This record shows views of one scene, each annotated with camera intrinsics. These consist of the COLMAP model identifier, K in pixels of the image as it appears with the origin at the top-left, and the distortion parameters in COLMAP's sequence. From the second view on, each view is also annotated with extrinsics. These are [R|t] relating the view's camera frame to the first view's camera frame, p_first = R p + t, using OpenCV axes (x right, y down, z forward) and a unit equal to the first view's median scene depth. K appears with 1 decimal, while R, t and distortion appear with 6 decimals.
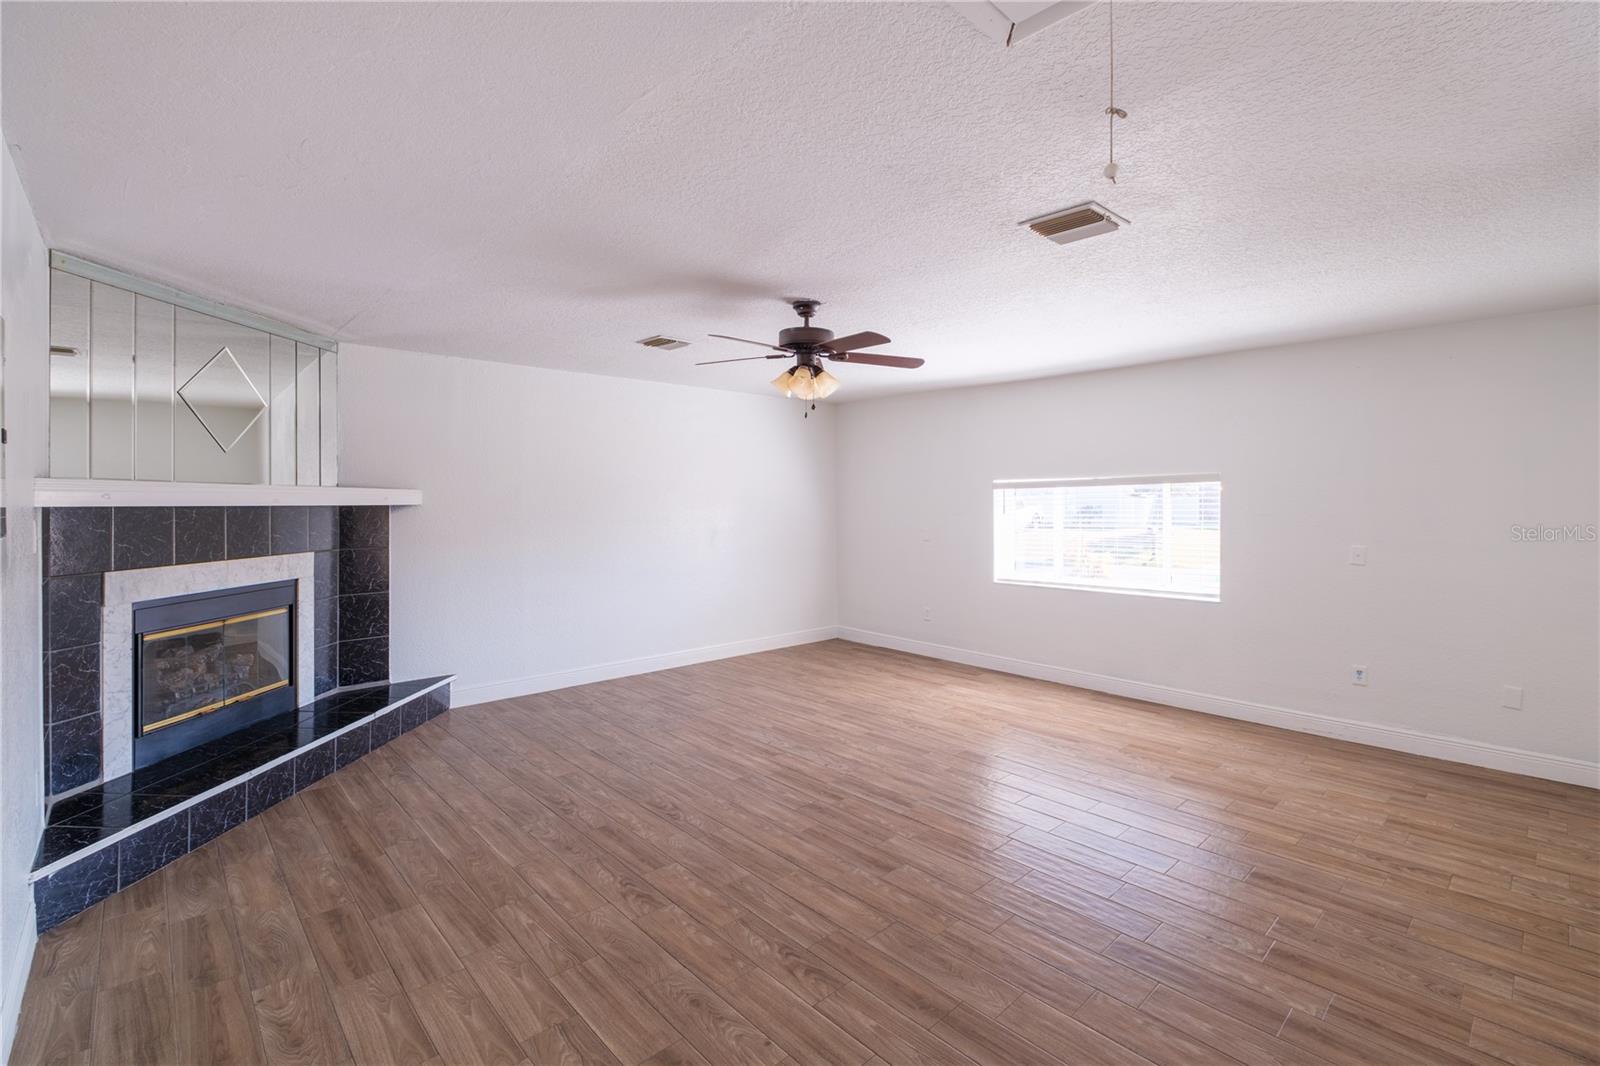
lens RADIAL K [[701.3, 0, 792.8], [0, 701.3, 495.8], [0, 0, 1]] dist [0.004025, -0.004426]
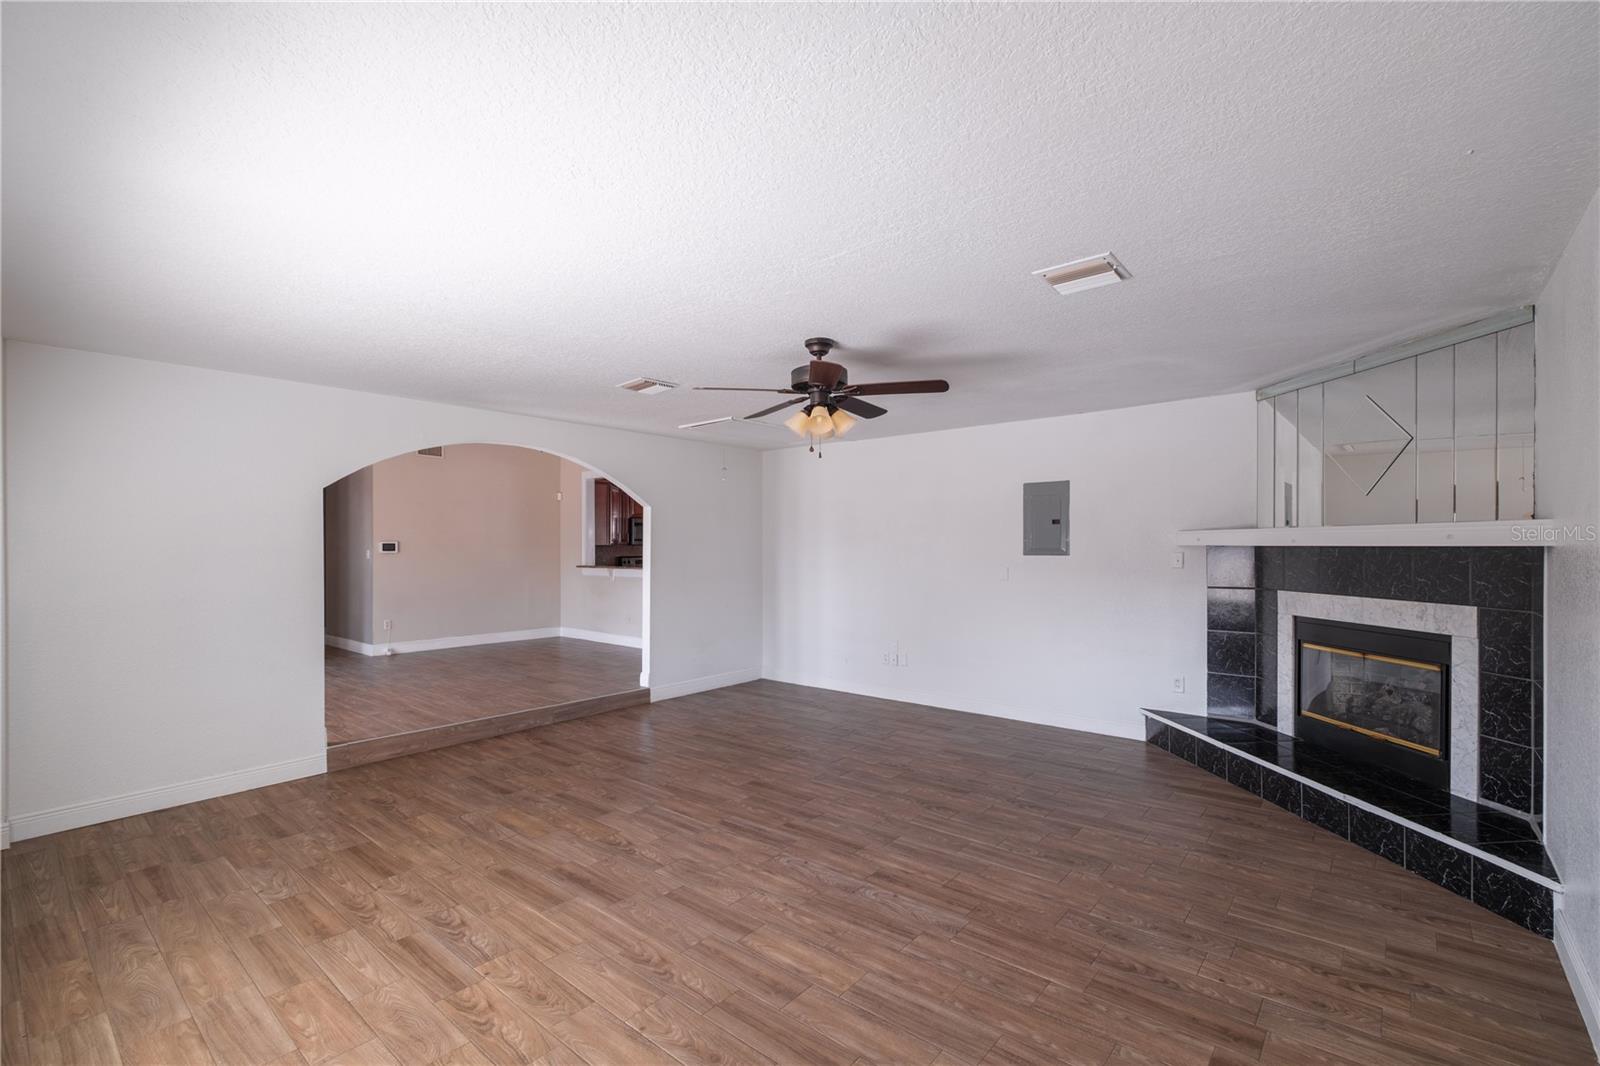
lens RADIAL K [[701.3, 0, 804.5], [0, 701.3, 547.5], [0, 0, 1]] dist [0.004025, -0.004426]
pose [[-0.992184, 0.002478, -0.124756, 0.156680], [0.003487, 0.999963, -0.007872, 0.021404], [0.124732, -0.008246, -0.992156, 1.878291]]
